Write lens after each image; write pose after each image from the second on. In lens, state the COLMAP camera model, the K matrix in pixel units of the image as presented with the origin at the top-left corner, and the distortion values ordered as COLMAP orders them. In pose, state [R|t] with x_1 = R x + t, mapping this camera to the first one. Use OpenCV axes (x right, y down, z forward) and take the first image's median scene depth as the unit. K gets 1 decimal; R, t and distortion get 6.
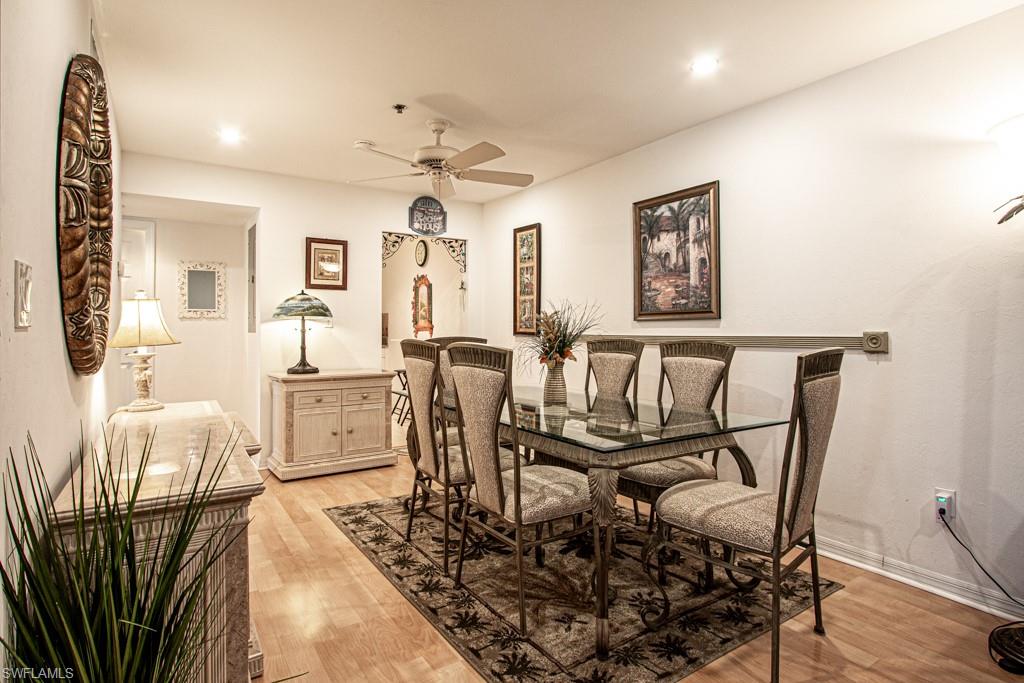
lens RADIAL K [[537.2, 0, 509.7], [0, 537.2, 327.3], [0, 0, 1]] dist [-0.015094, 0.000513]
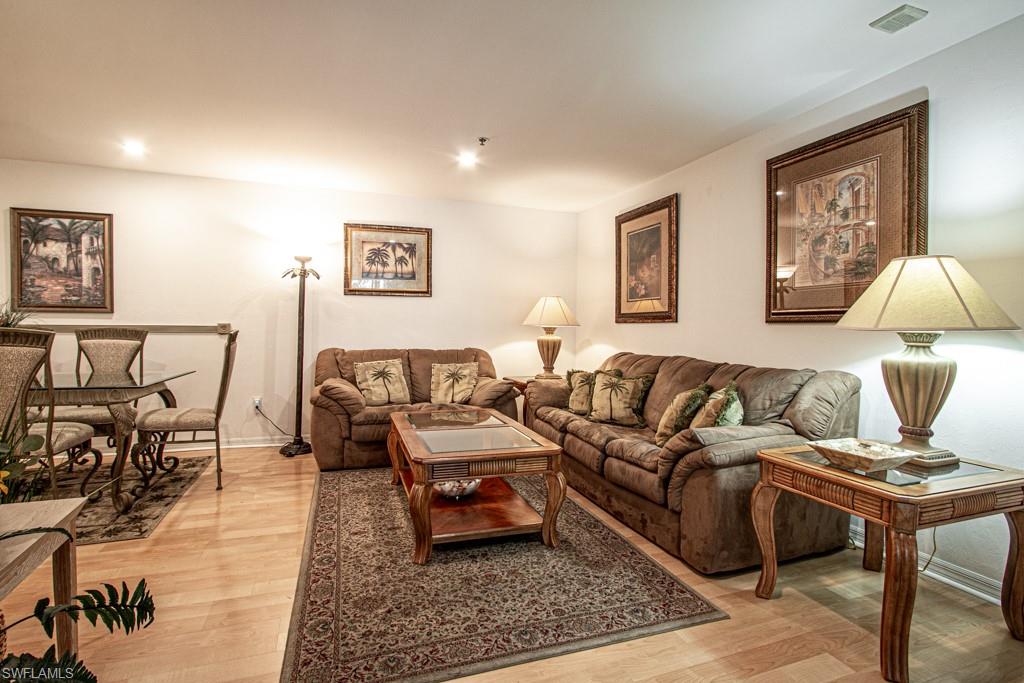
lens RADIAL K [[471.6, 0, 496.7], [0, 471.6, 333.2], [0, 0, 1]] dist [-0.013766, 0.000797]
pose [[0.245817, -0.009807, 0.969267, -0.534119], [-0.015125, 0.999788, 0.013951, 0.005042], [-0.969198, -0.018089, 0.245617, -0.271927]]
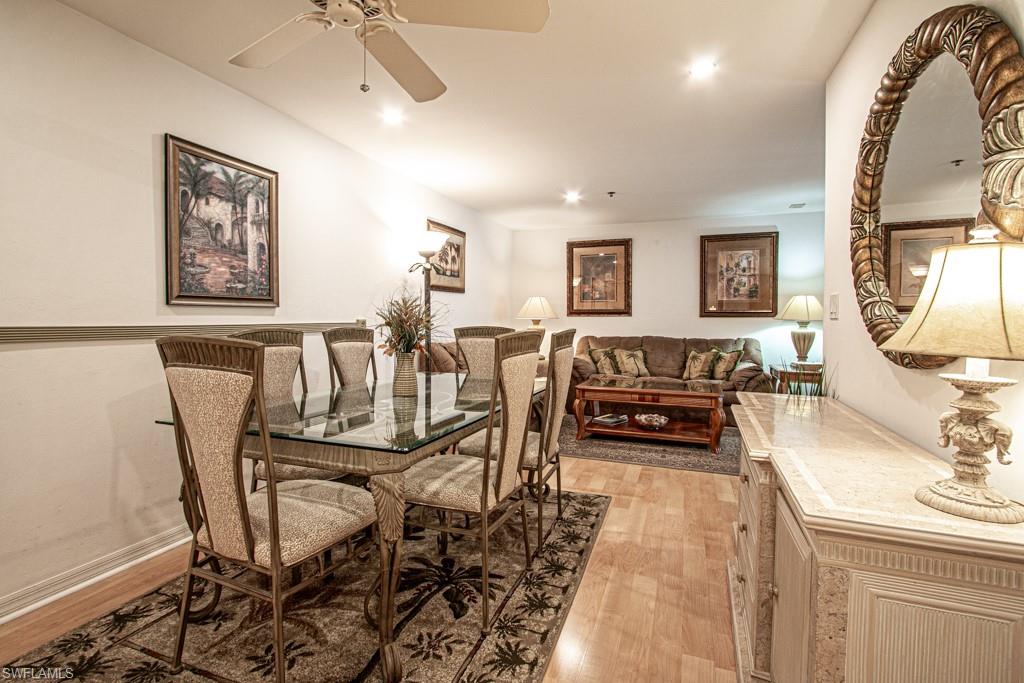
lens RADIAL K [[471.6, 0, 498.7], [0, 471.6, 325.1], [0, 0, 1]] dist [-0.013766, 0.000797]
pose [[-0.569592, -0.014443, 0.821801, -0.578196], [-0.007197, 0.999895, 0.012585, 0.004205], [-0.821896, 0.001254, -0.569636, 1.127333]]
